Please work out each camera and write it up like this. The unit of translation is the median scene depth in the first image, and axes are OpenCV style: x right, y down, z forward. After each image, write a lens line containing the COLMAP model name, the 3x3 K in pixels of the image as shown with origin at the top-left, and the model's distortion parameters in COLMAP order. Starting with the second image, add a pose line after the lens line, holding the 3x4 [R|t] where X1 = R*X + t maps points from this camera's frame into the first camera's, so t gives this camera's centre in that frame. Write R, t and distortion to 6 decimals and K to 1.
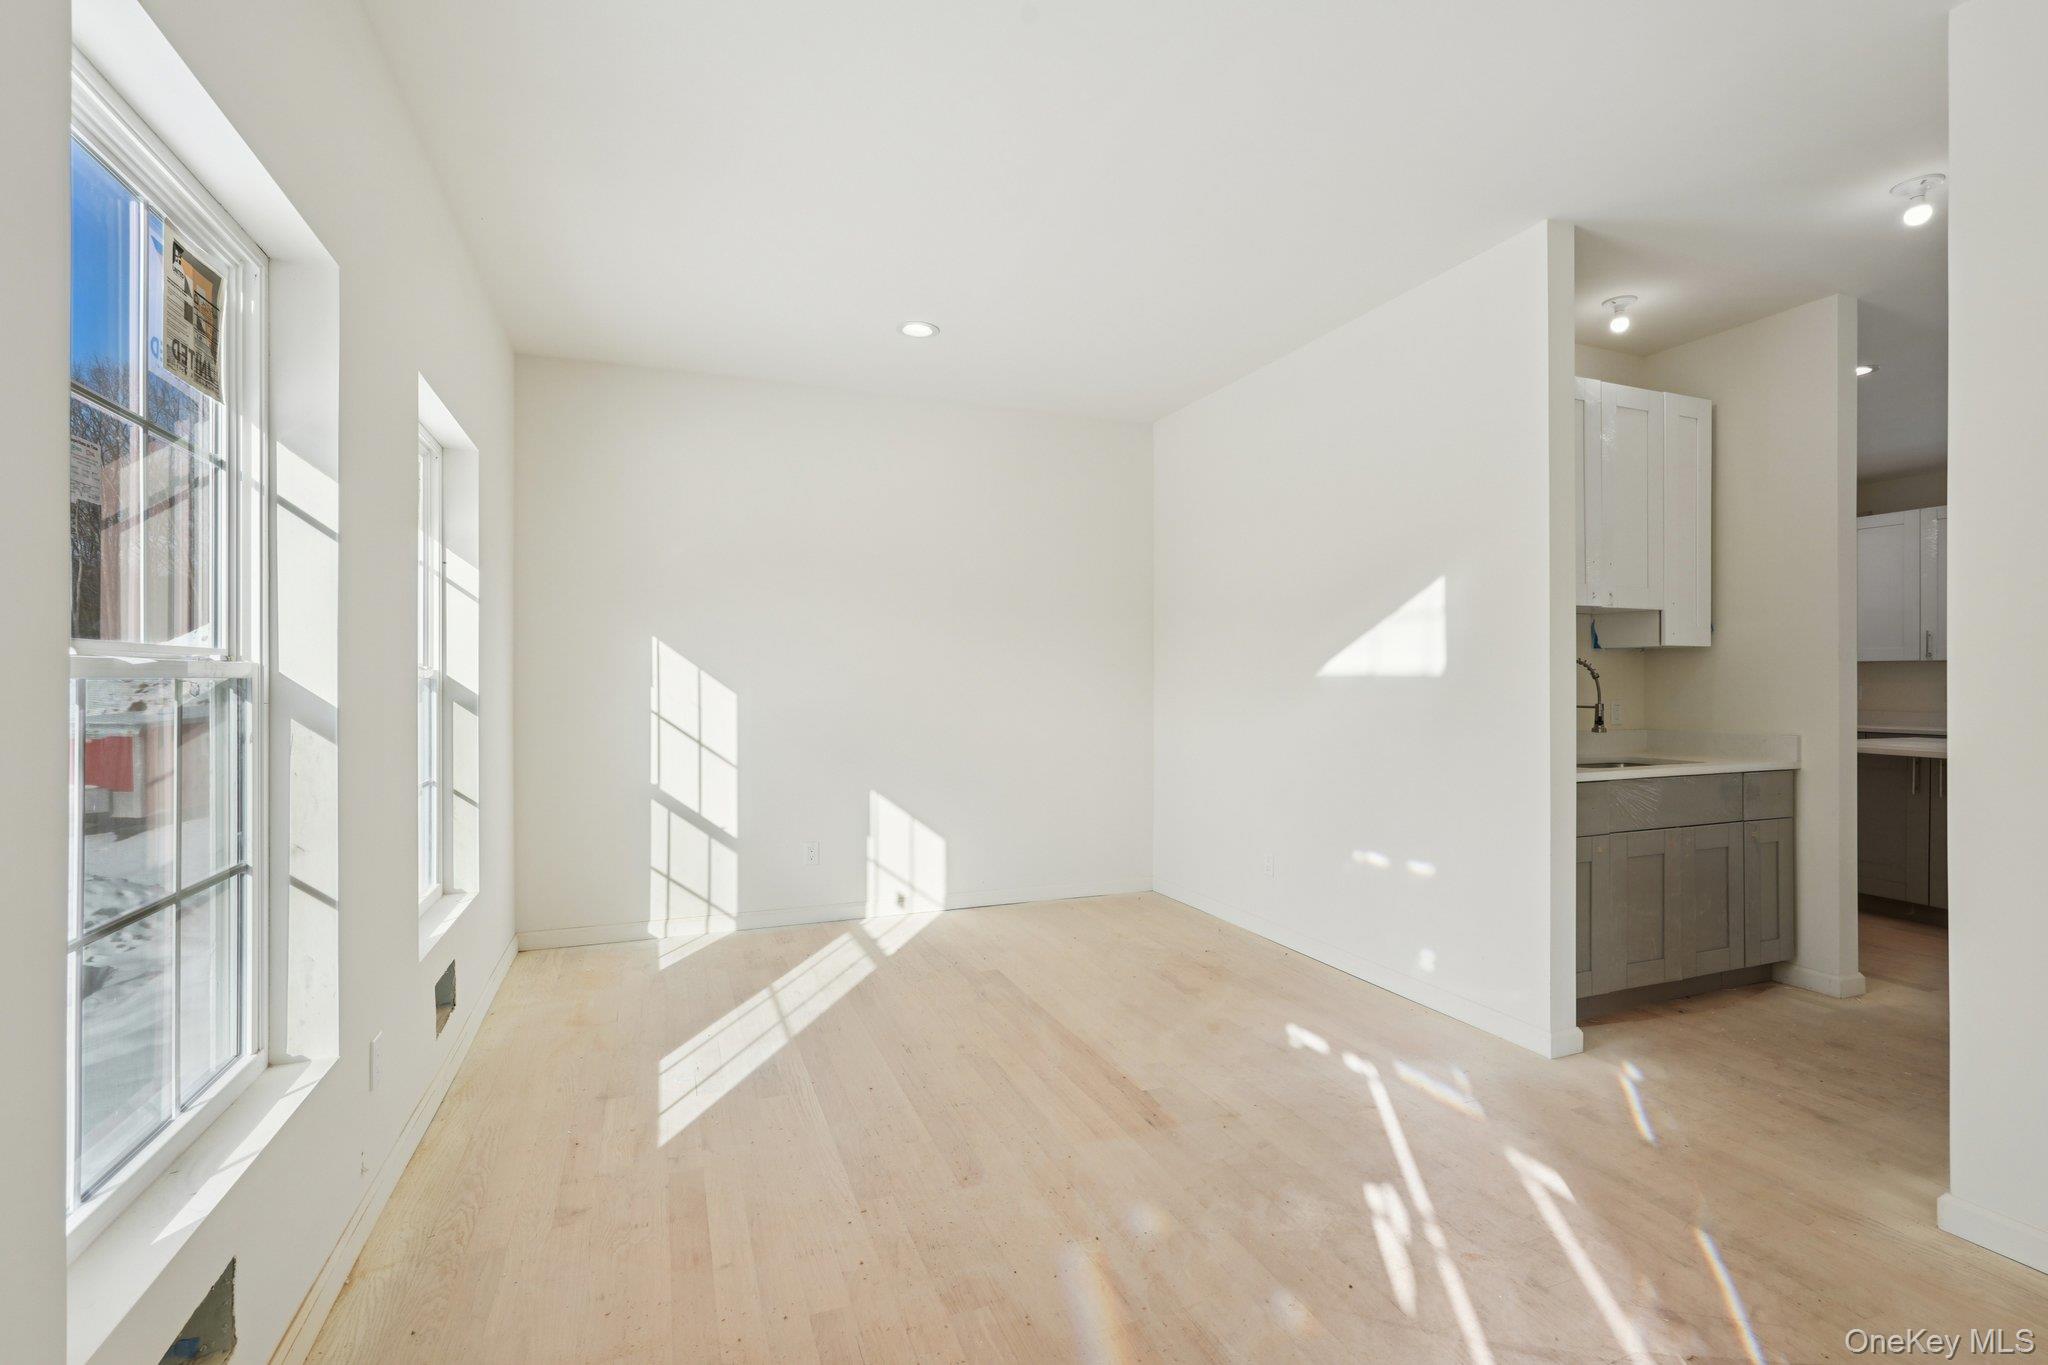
lens RADIAL K [[904.7, 0, 1031.0], [0, 904.7, 685.1], [0, 0, 1]] dist [-0.000808, 0.000285]
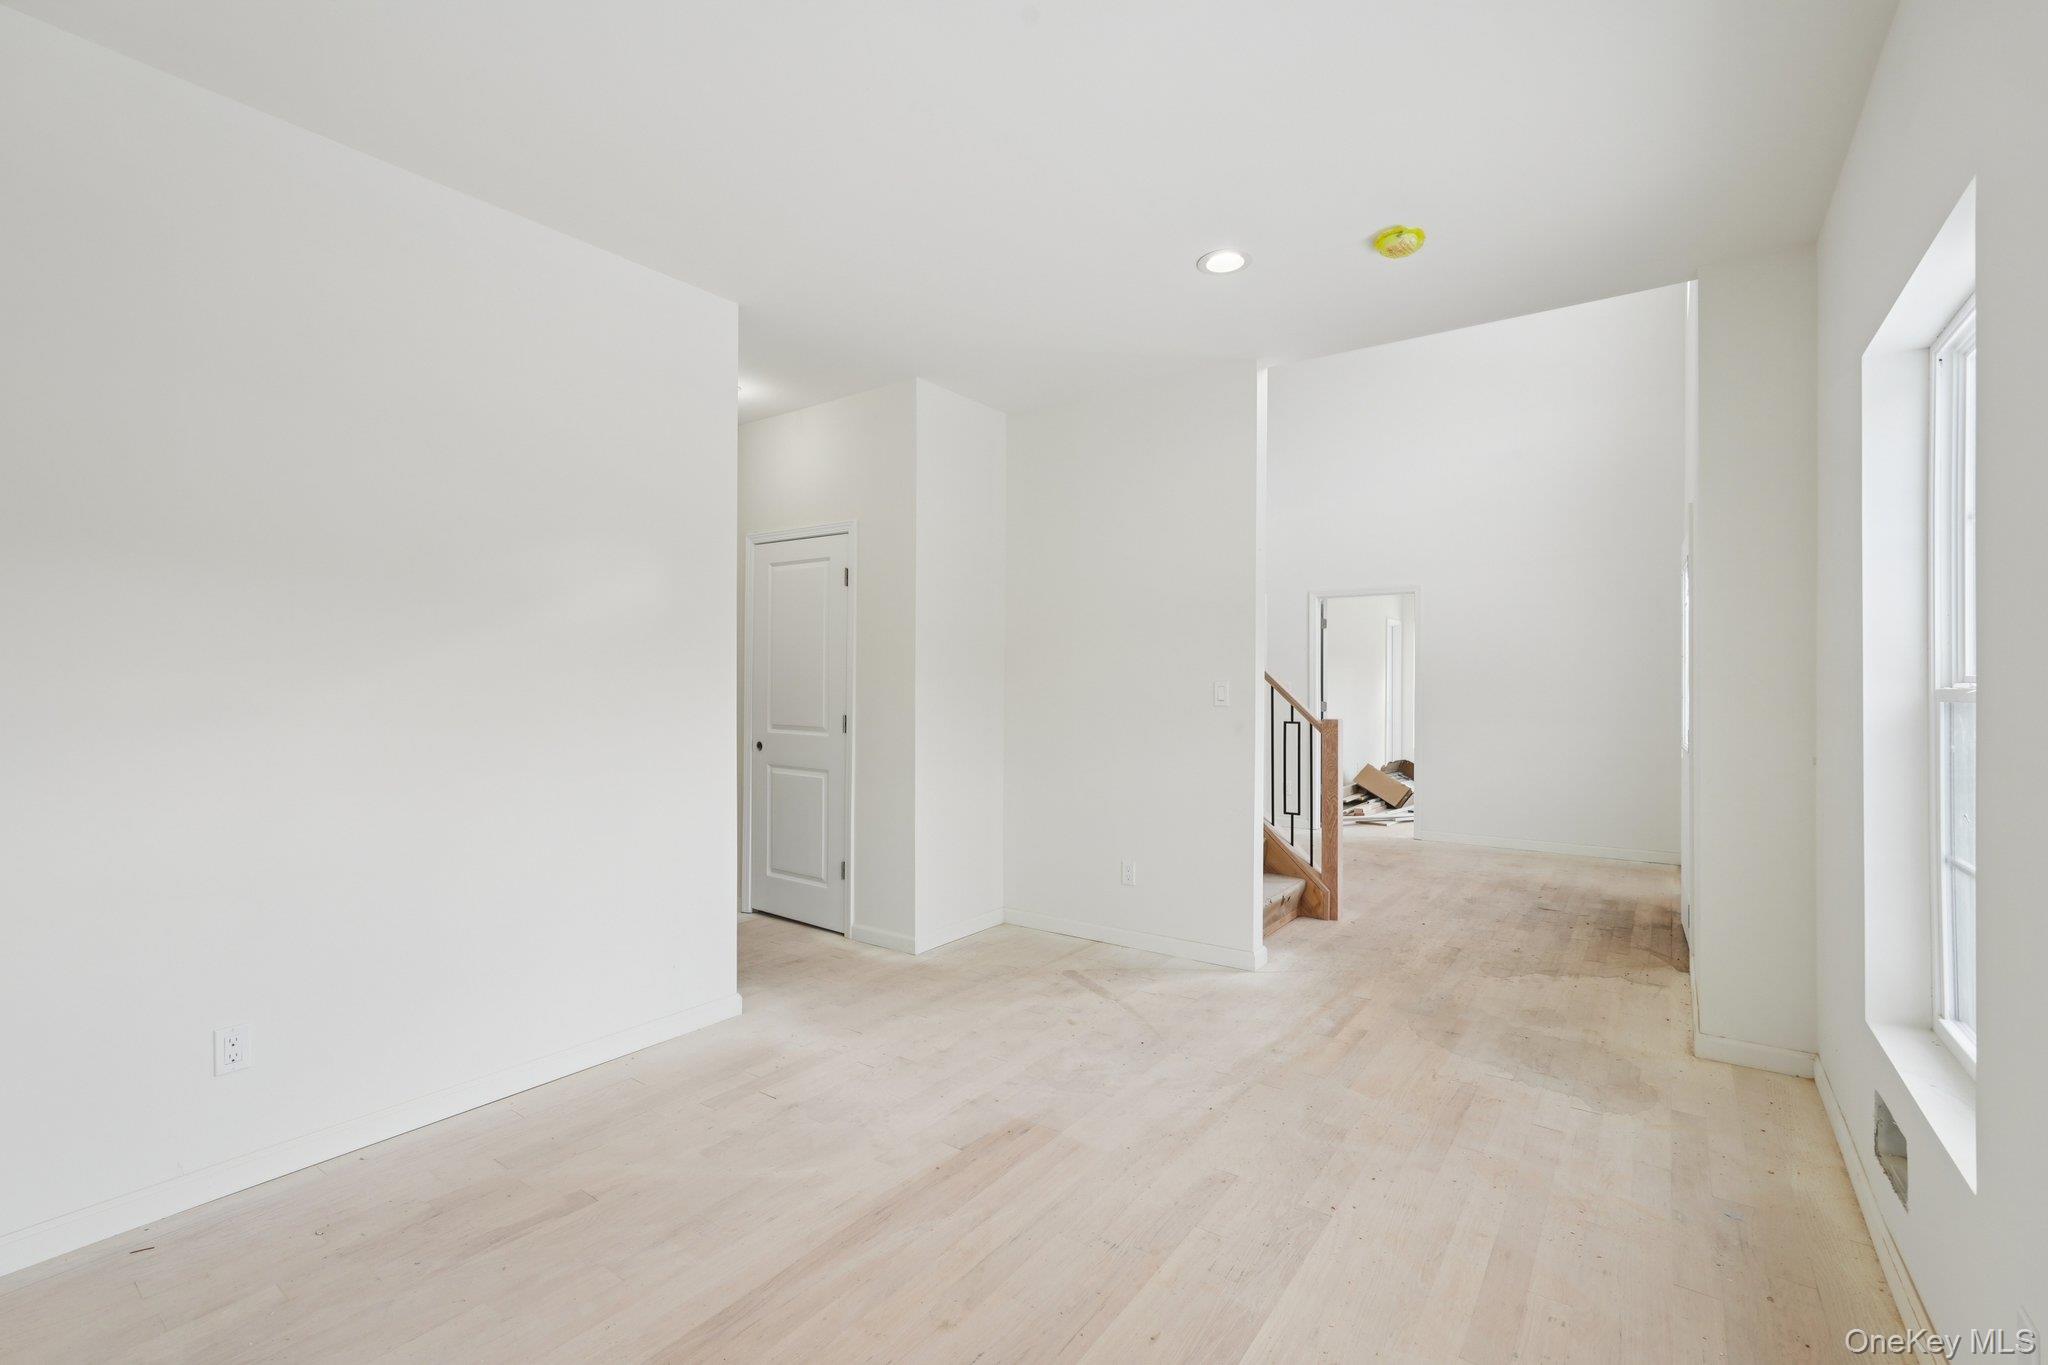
lens RADIAL K [[933.5, 0, 1030.9], [0, 933.5, 685.5], [0, 0, 1]] dist [0.019447, 0.000089]
pose [[-0.548660, 0.001235, 0.836045, -0.796382], [-0.000607, 0.999998, -0.001875, -0.010928], [-0.836045, -0.001536, -0.548658, 1.674596]]
